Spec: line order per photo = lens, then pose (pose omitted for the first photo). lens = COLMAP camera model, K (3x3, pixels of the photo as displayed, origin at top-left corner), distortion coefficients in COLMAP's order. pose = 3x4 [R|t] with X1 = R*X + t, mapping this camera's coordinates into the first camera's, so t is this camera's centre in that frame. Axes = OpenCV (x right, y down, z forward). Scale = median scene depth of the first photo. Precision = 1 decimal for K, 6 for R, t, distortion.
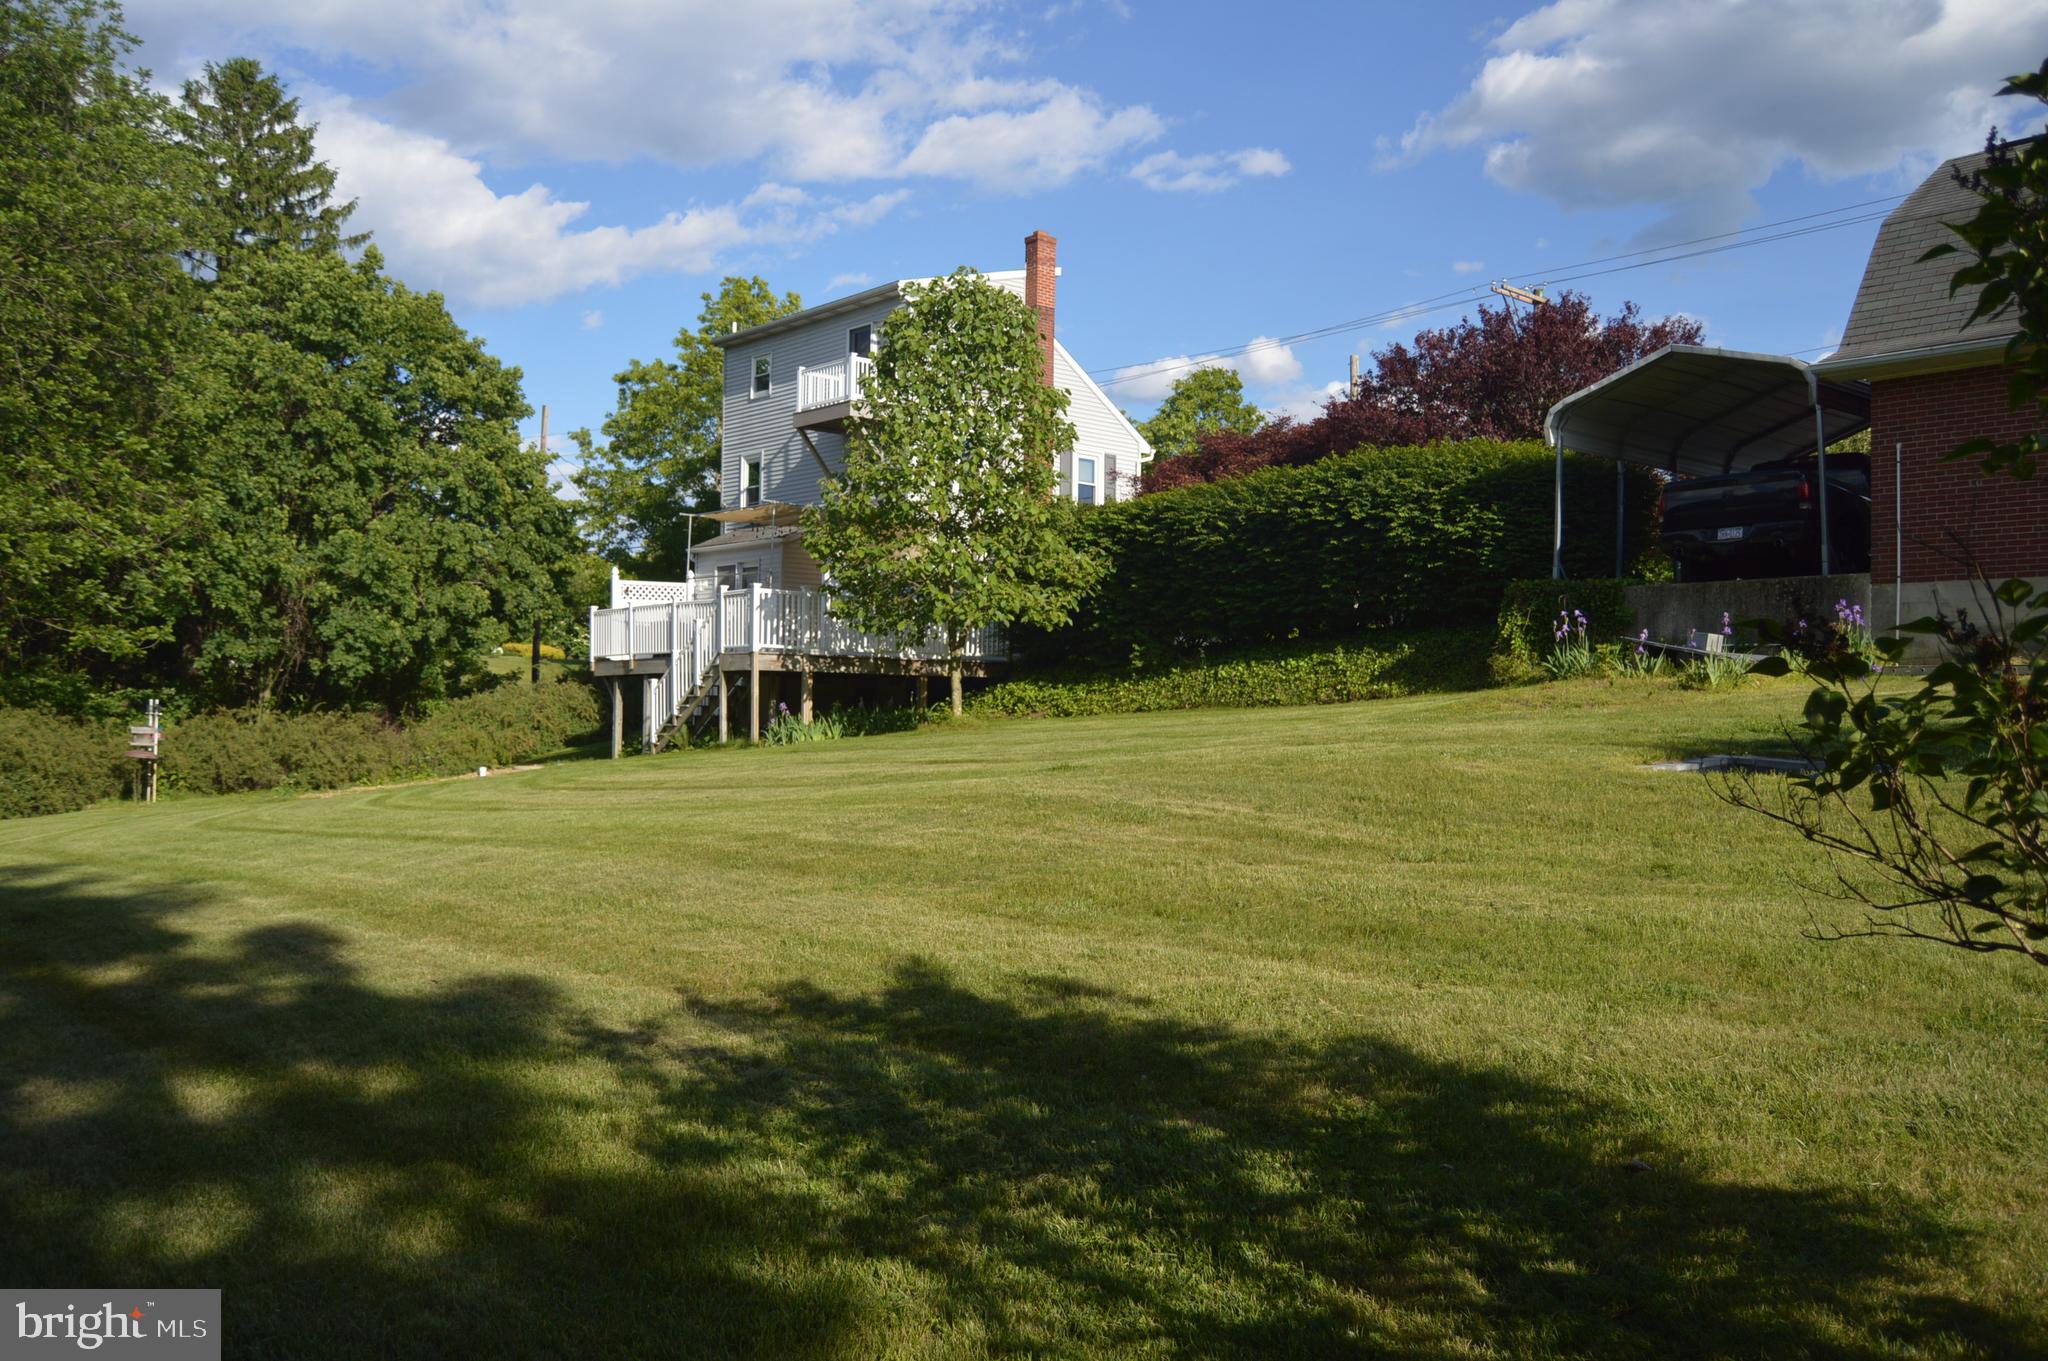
lens RADIAL K [[1634.5, 0, 1008.5], [0, 1634.5, 680.0], [0, 0, 1]] dist [-0.092601, 0.046599]
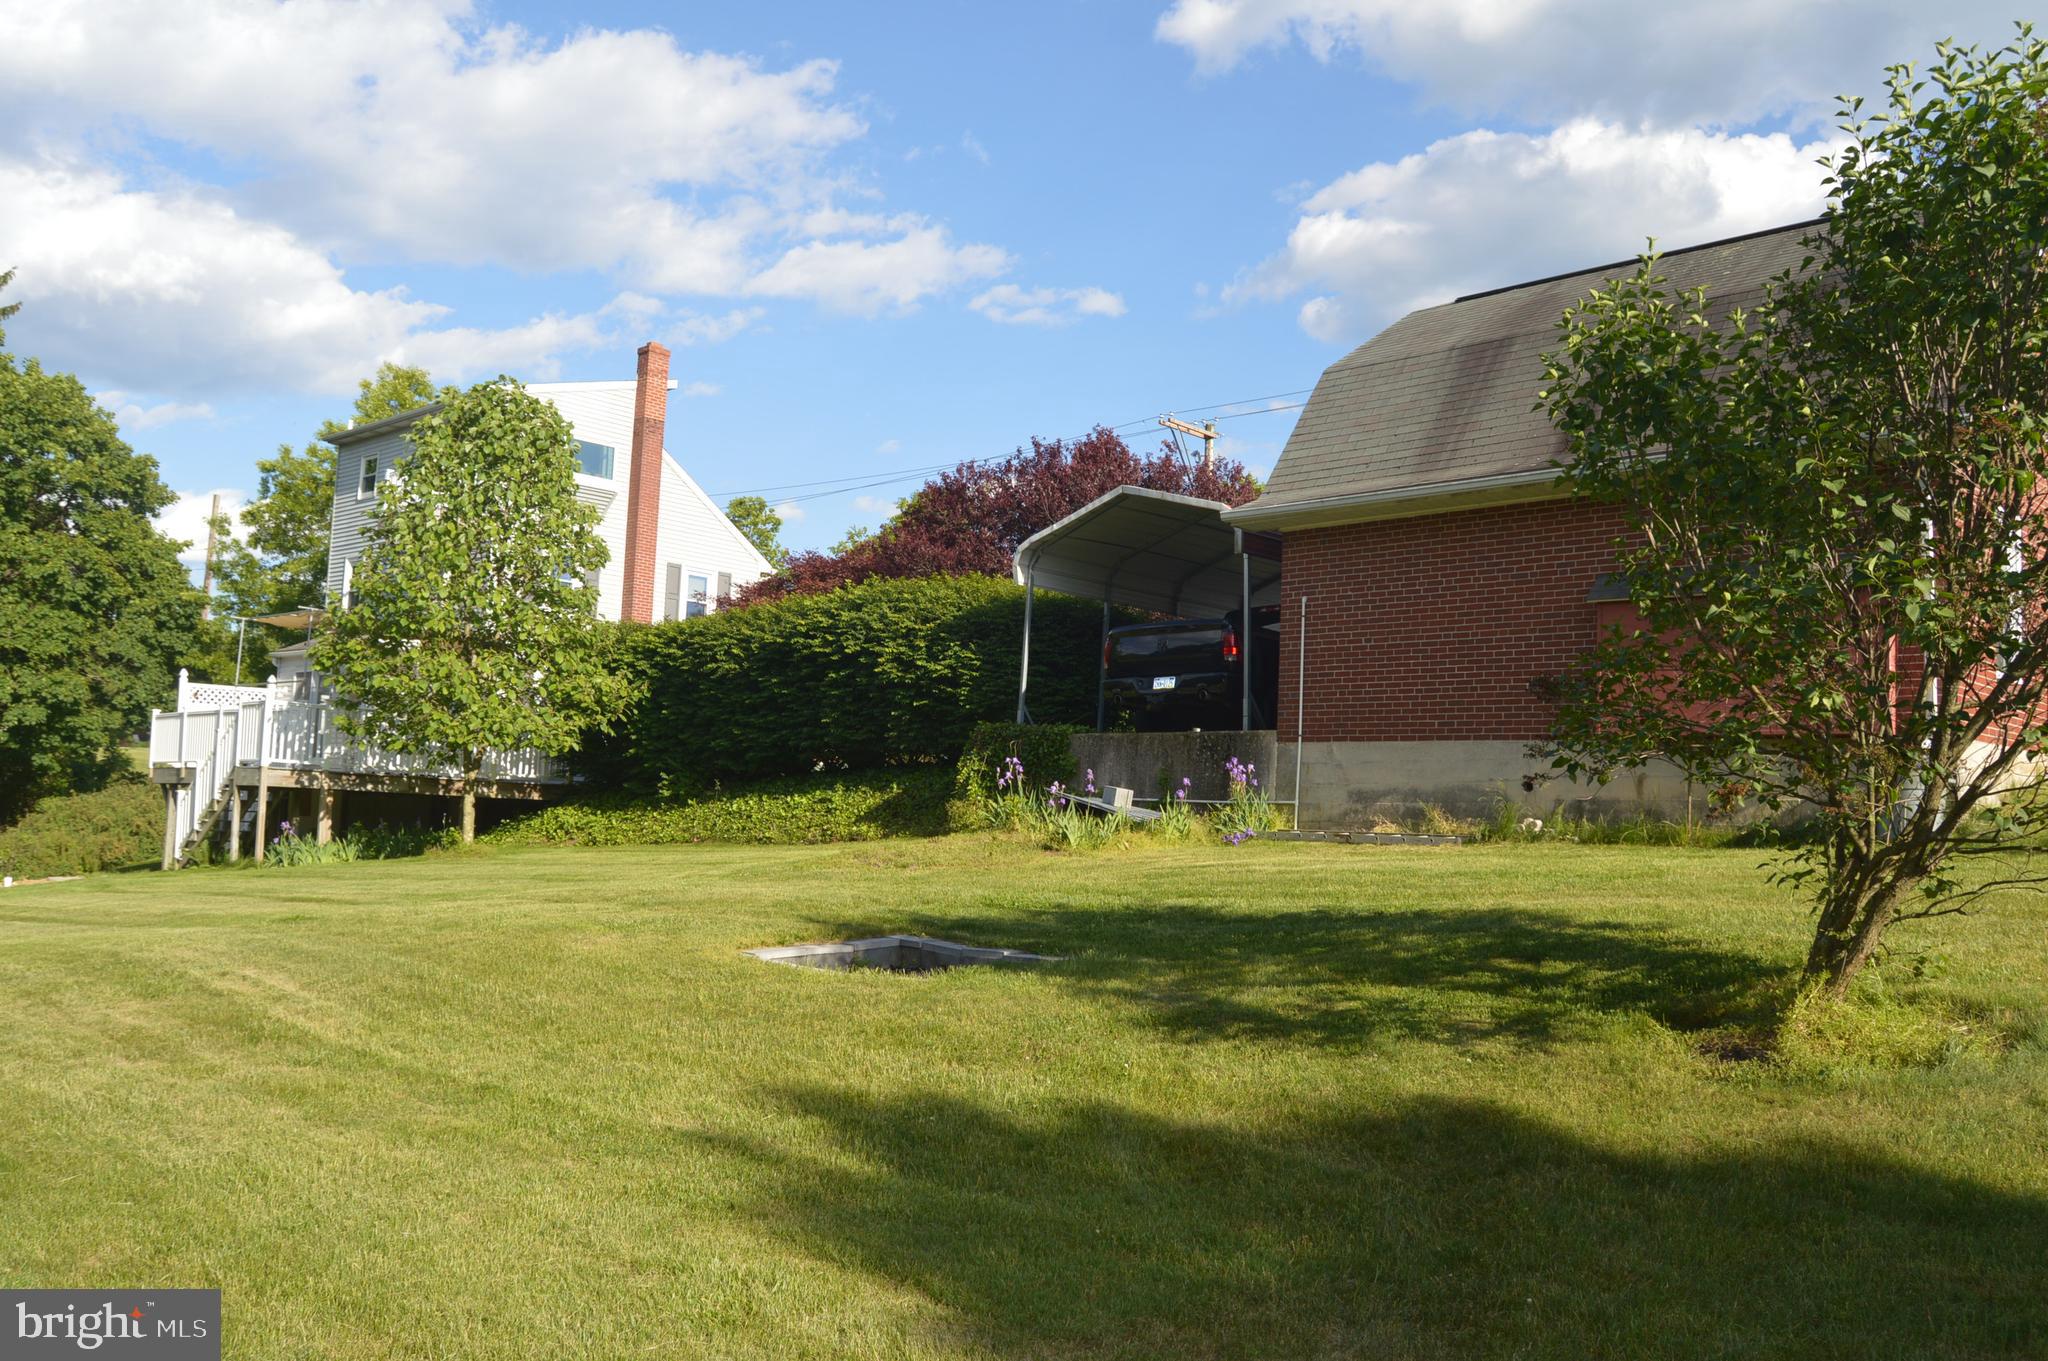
lens RADIAL K [[1591.9, 0, 1020.9], [0, 1591.9, 623.3], [0, 0, 1]] dist [-0.052079, -0.000697]
pose [[0.993350, 0.040704, 0.107702, 0.172481], [-0.029259, 0.993958, -0.105788, -0.015610], [-0.111357, 0.101934, 0.988539, 0.042896]]
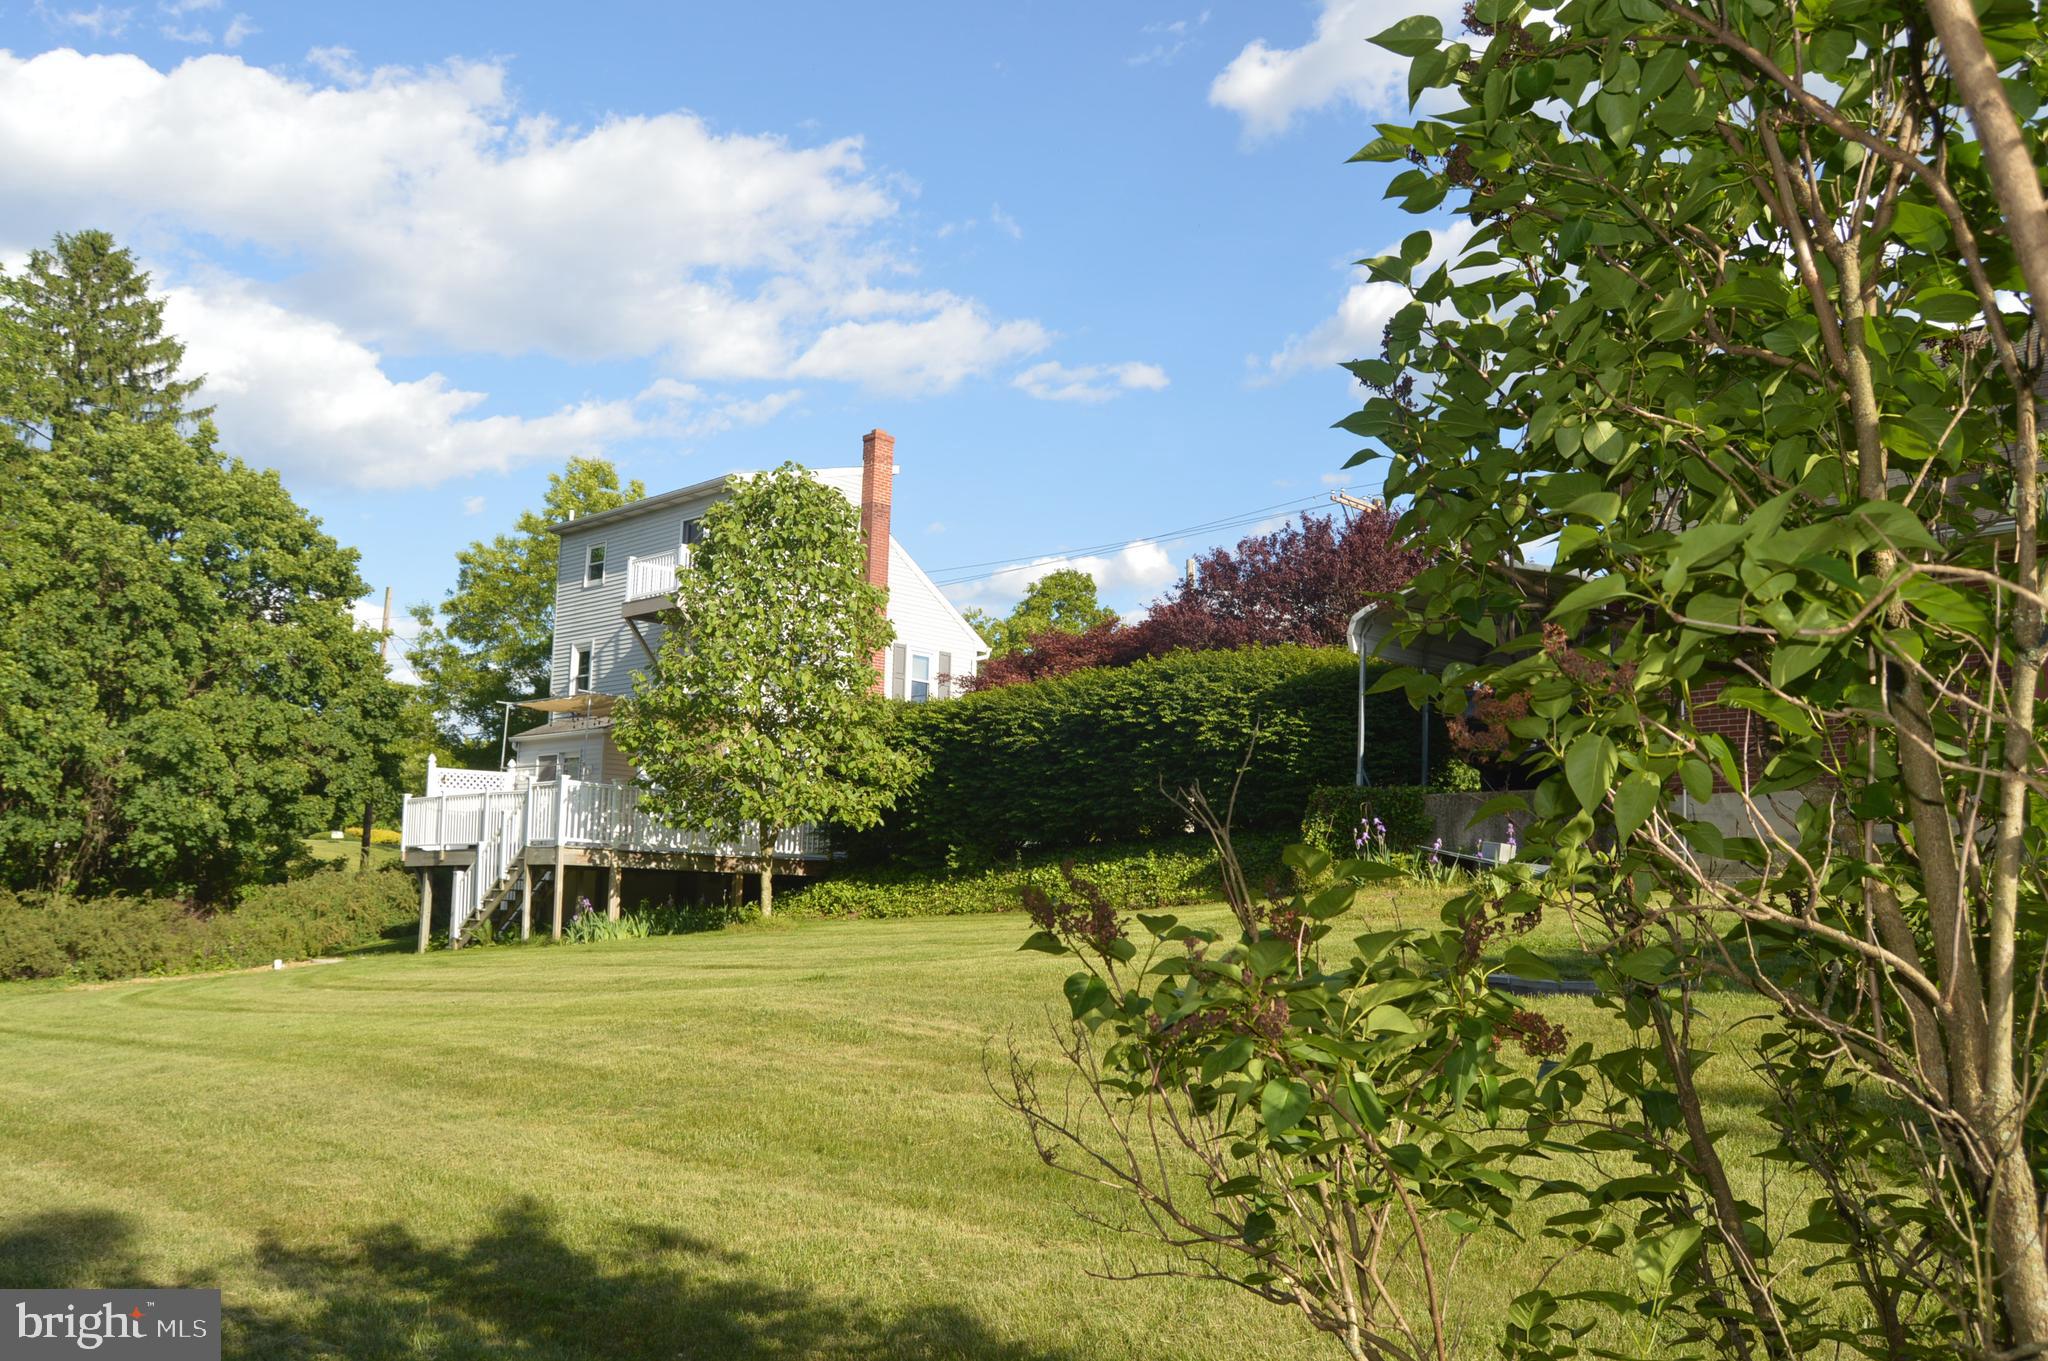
lens RADIAL K [[1626.1, 0, 1024.0], [0, 1626.1, 680.5], [0, 0, 1]] dist [-0.093745, 0.035873]
pose [[0.996345, 0.023644, 0.082088, 0.036494], [-0.013655, 0.992658, -0.120182, -0.003171], [-0.084327, 0.118622, 0.989352, 0.018429]]
